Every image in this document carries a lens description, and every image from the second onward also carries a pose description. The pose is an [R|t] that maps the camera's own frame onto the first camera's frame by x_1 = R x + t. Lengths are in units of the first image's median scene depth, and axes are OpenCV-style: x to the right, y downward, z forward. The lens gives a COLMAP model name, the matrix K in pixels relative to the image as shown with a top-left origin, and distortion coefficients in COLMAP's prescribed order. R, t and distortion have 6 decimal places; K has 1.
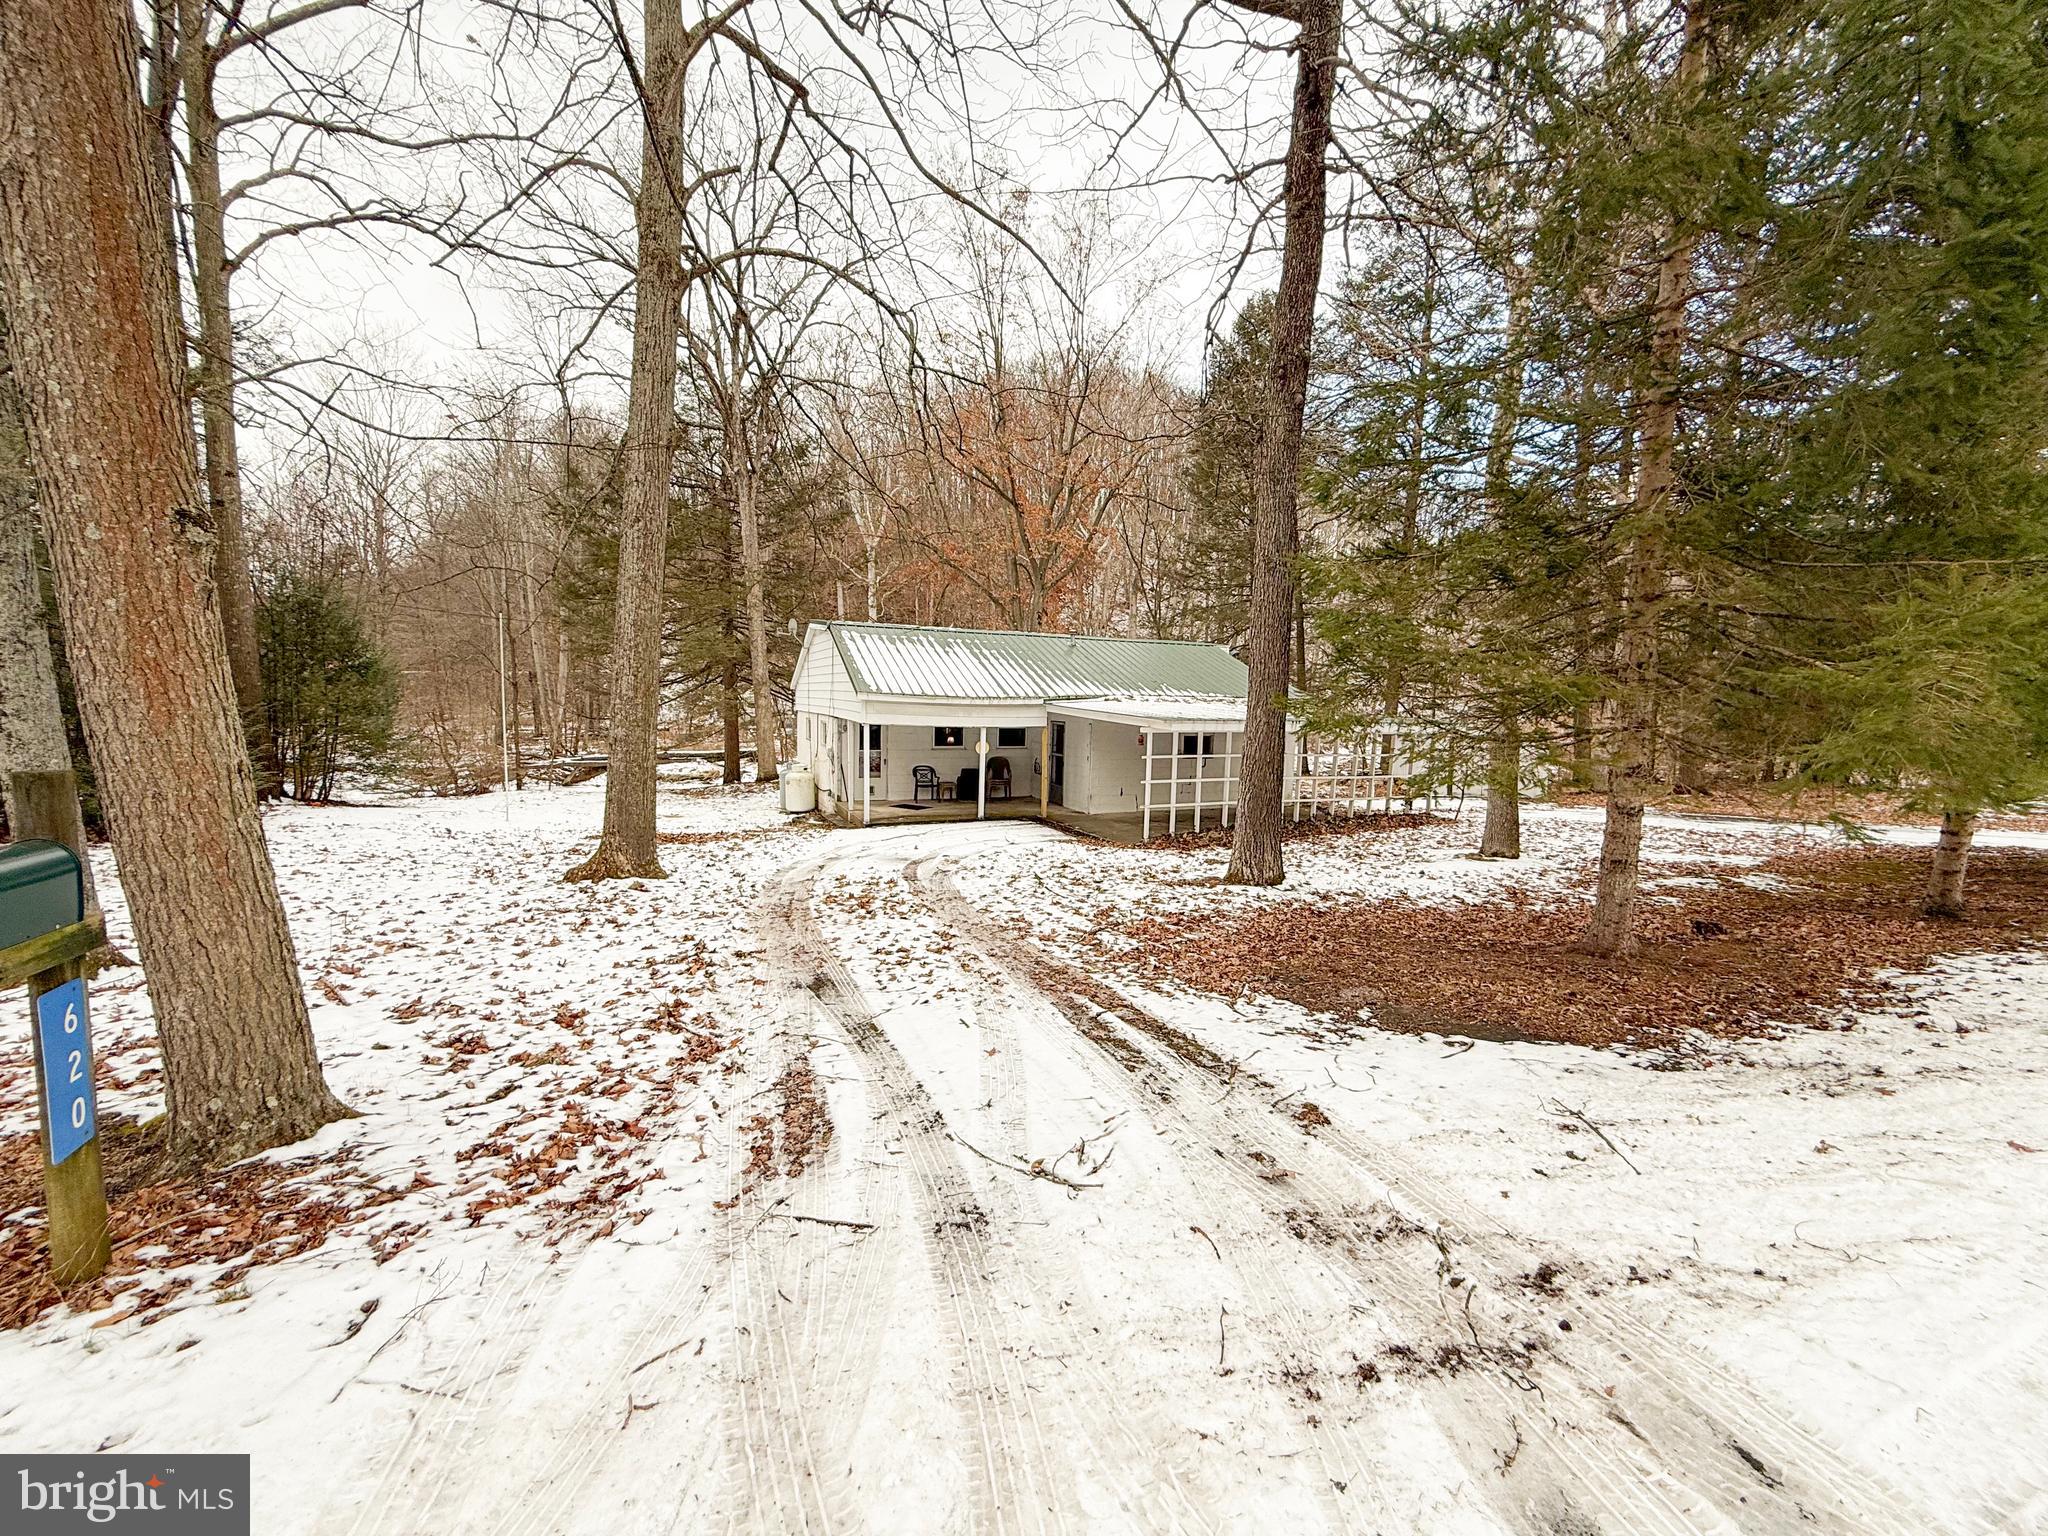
lens RADIAL K [[810.2, 0, 1031.9], [0, 810.2, 775.0], [0, 0, 1]] dist [-0.000463, -0.000365]
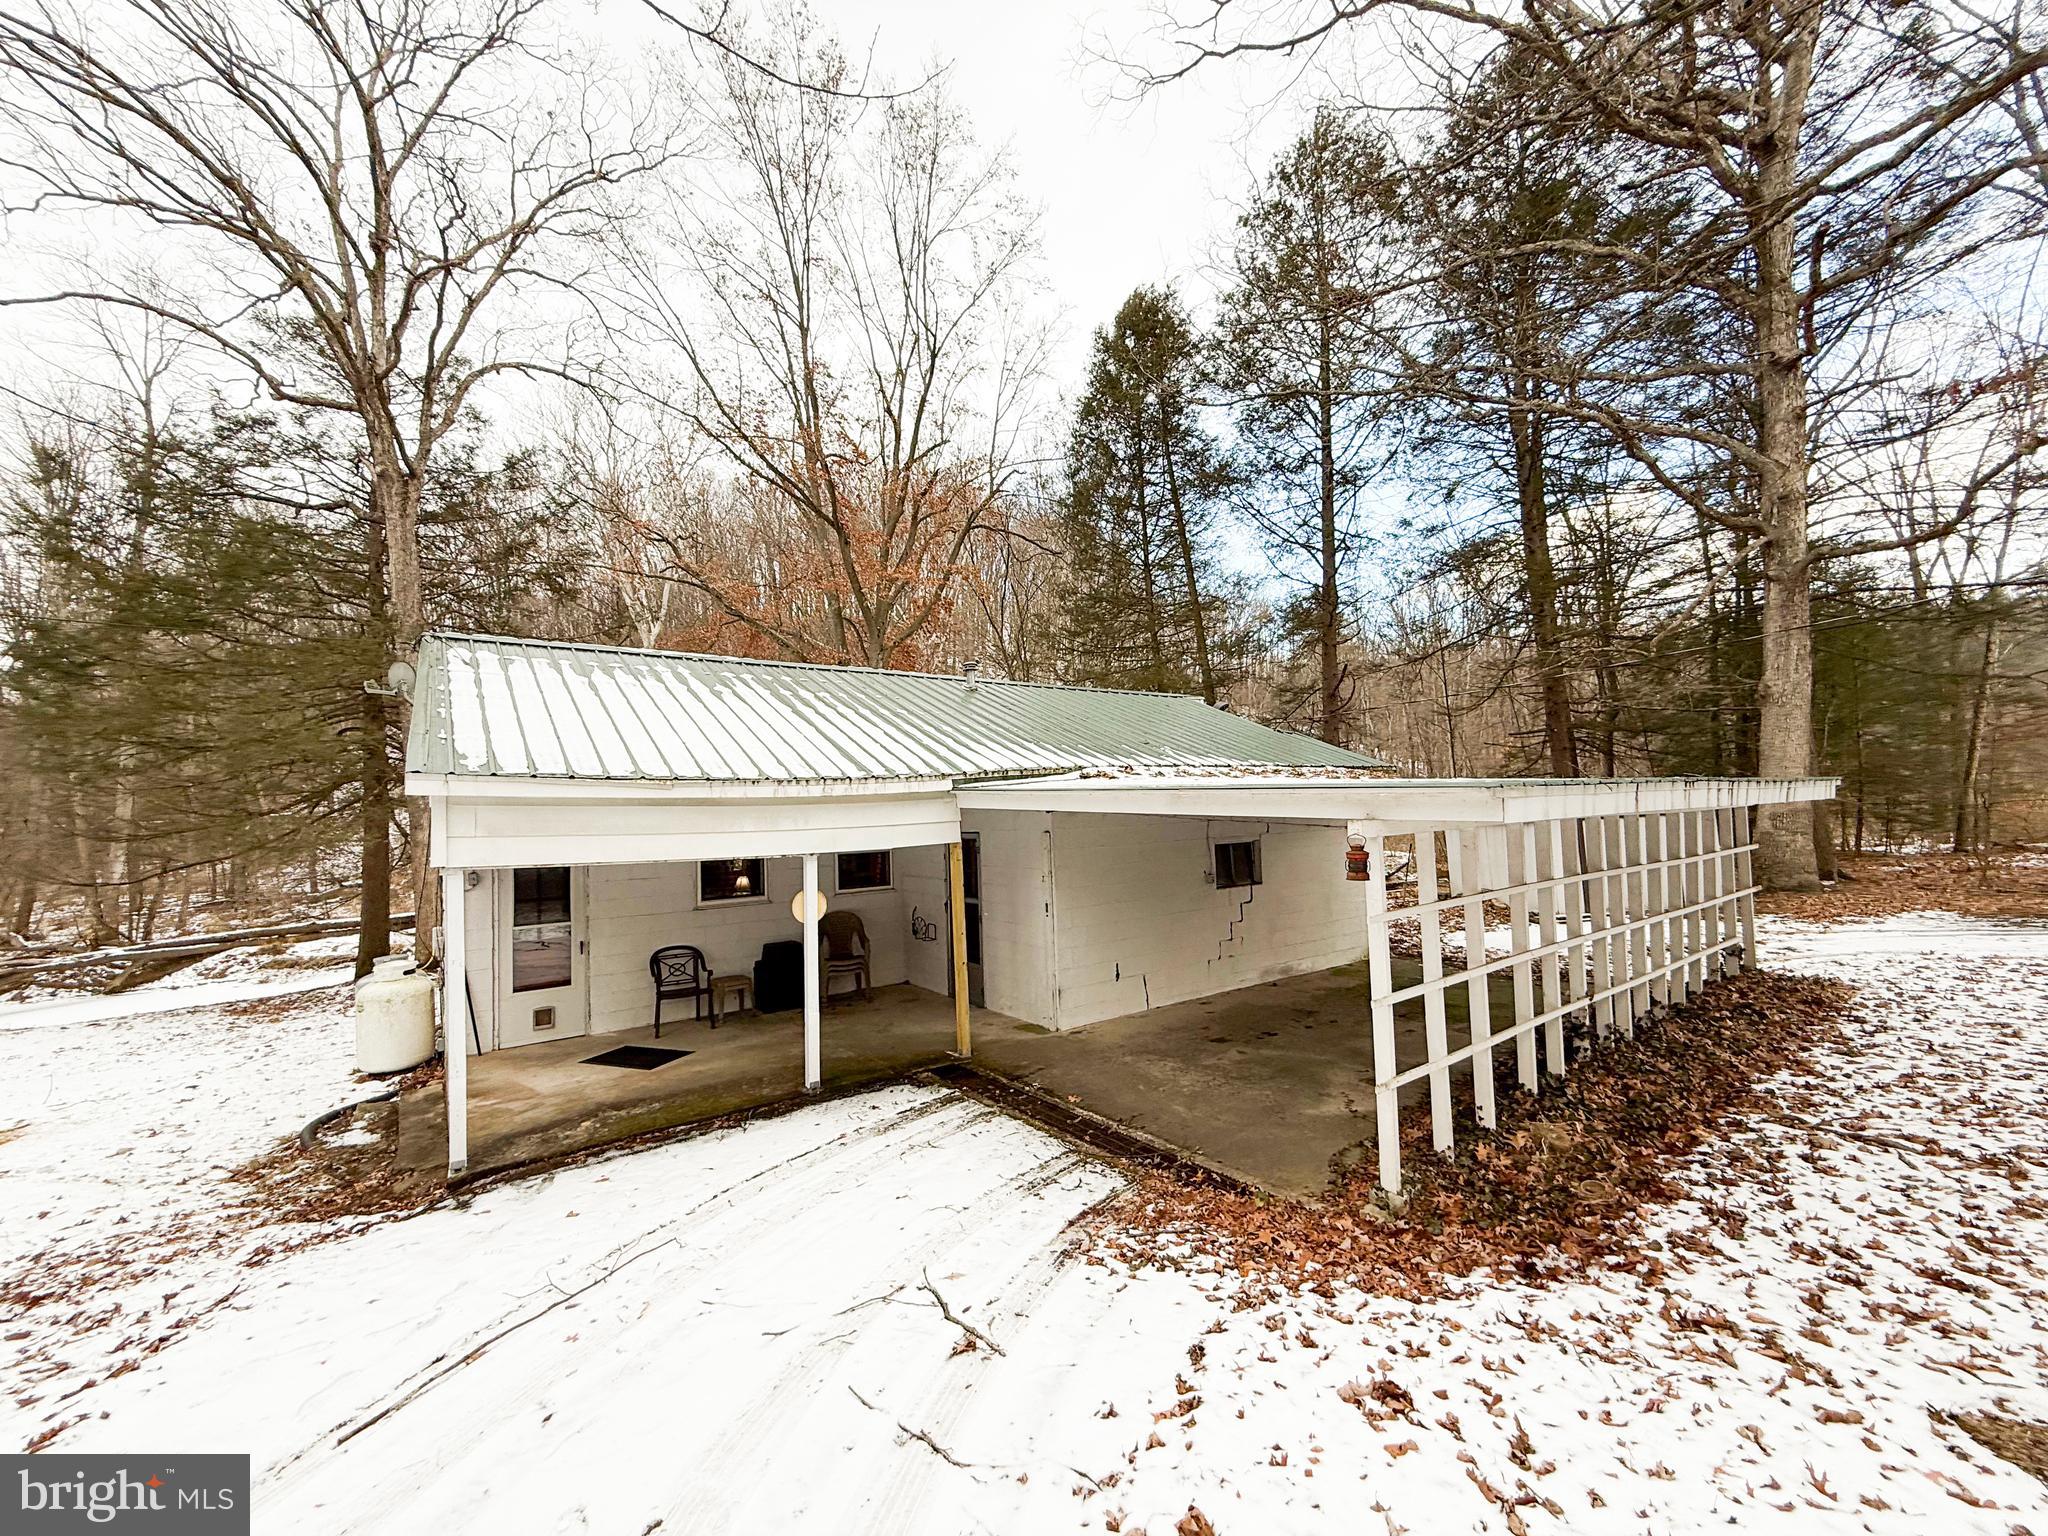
lens RADIAL K [[810.2, 0, 1023.6], [0, 810.2, 770.4], [0, 0, 1]] dist [-0.000463, -0.000365]
pose [[0.975814, -0.047438, 0.213393, -0.034827], [0.078446, 0.987142, -0.139273, -0.031303], [-0.204043, 0.152644, 0.966988, 0.505555]]
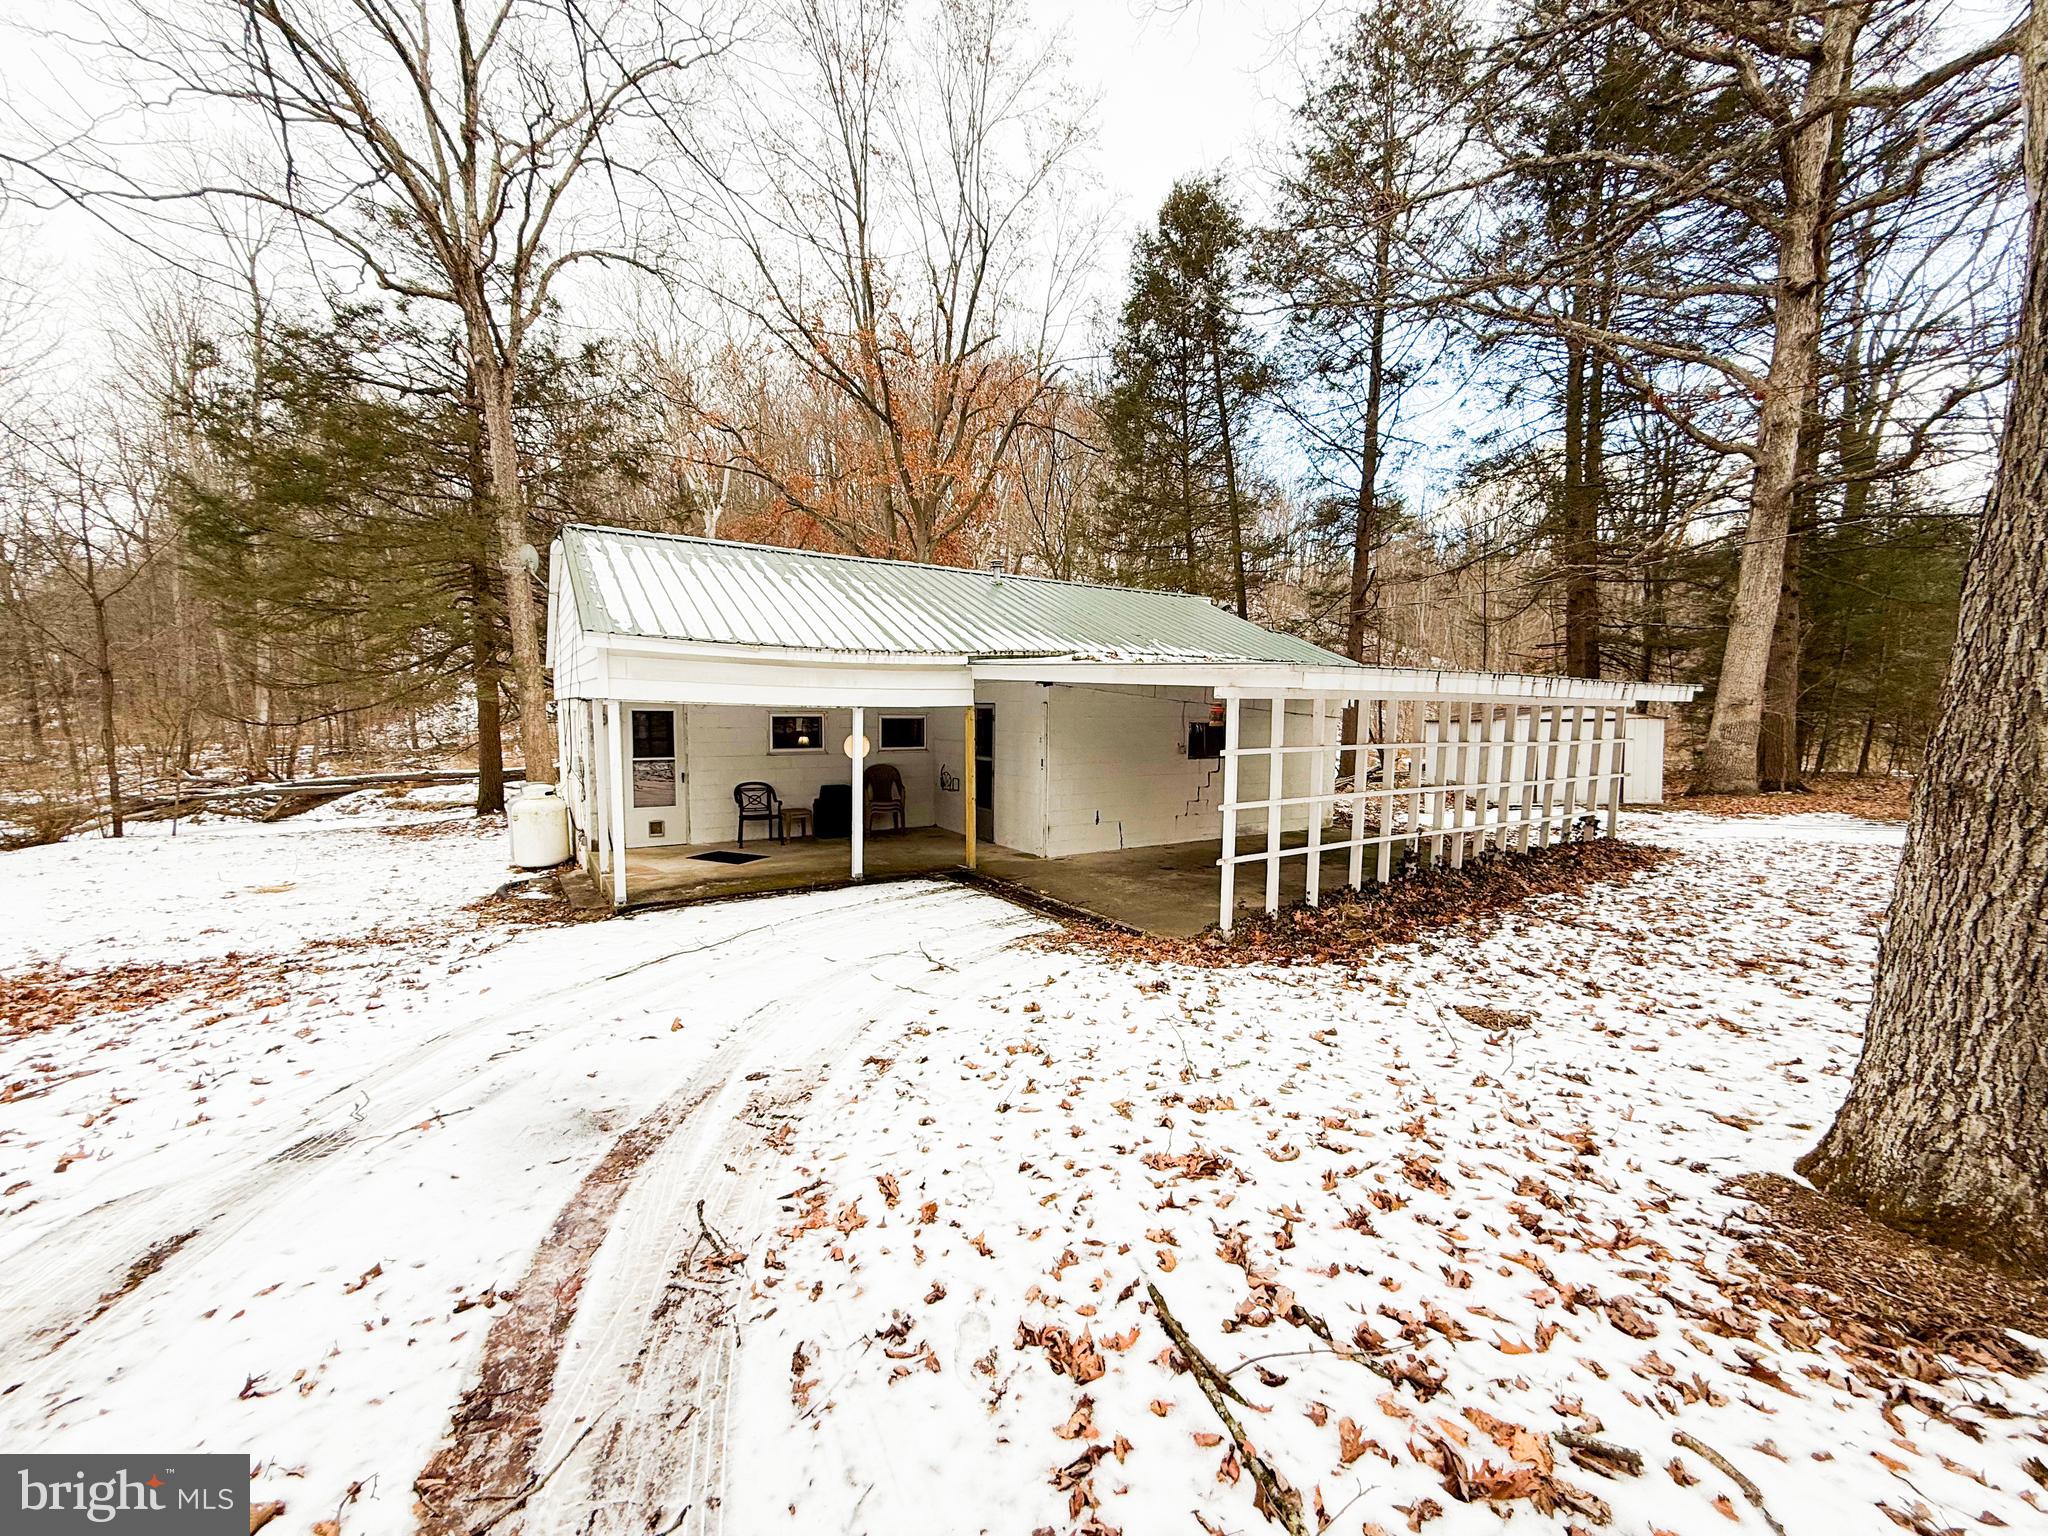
lens RADIAL K [[810.2, 0, 1024.2], [0, 810.2, 770.9], [0, 0, 1]] dist [-0.000463, -0.000365]
pose [[0.988343, -0.026588, 0.149901, -0.028133], [0.028919, 0.999492, -0.013393, -0.006263], [-0.149469, 0.017572, 0.988610, 0.395818]]
